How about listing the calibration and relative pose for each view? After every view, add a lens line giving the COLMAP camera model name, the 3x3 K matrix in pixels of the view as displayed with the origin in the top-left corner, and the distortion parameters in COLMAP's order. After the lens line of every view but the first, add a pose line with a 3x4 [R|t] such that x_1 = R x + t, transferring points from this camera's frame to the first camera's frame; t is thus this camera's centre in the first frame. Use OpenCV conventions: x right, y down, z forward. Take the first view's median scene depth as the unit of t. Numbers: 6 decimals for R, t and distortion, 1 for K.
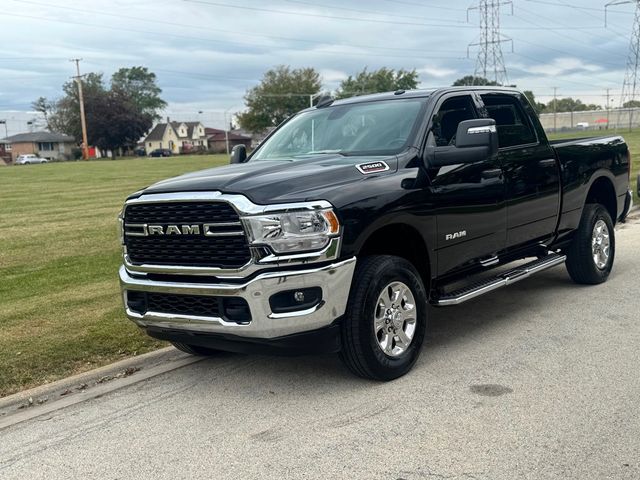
lens RADIAL K [[789.7, 0, 321.6], [0, 789.7, 242.1], [0, 0, 1]] dist [0.215550, -0.455237]
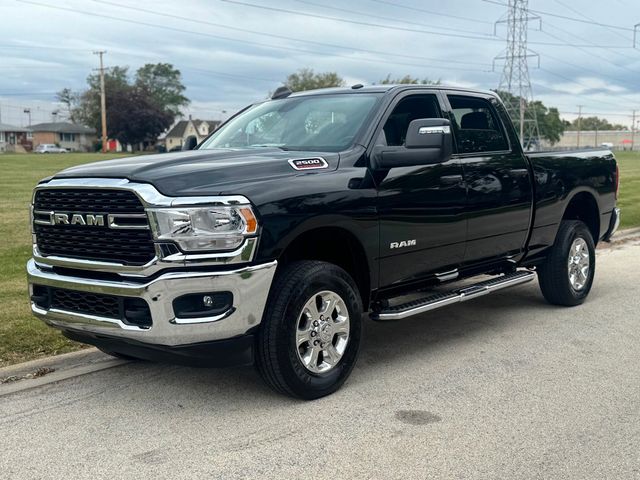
lens RADIAL K [[790.7, 0, 323.2], [0, 790.7, 236.6], [0, 0, 1]] dist [0.198717, -0.407223]
pose [[0.998170, 0.056516, -0.021529, 0.098789], [-0.056804, 0.998300, -0.013018, 0.000108], [0.020757, 0.014217, 0.999683, 0.085943]]
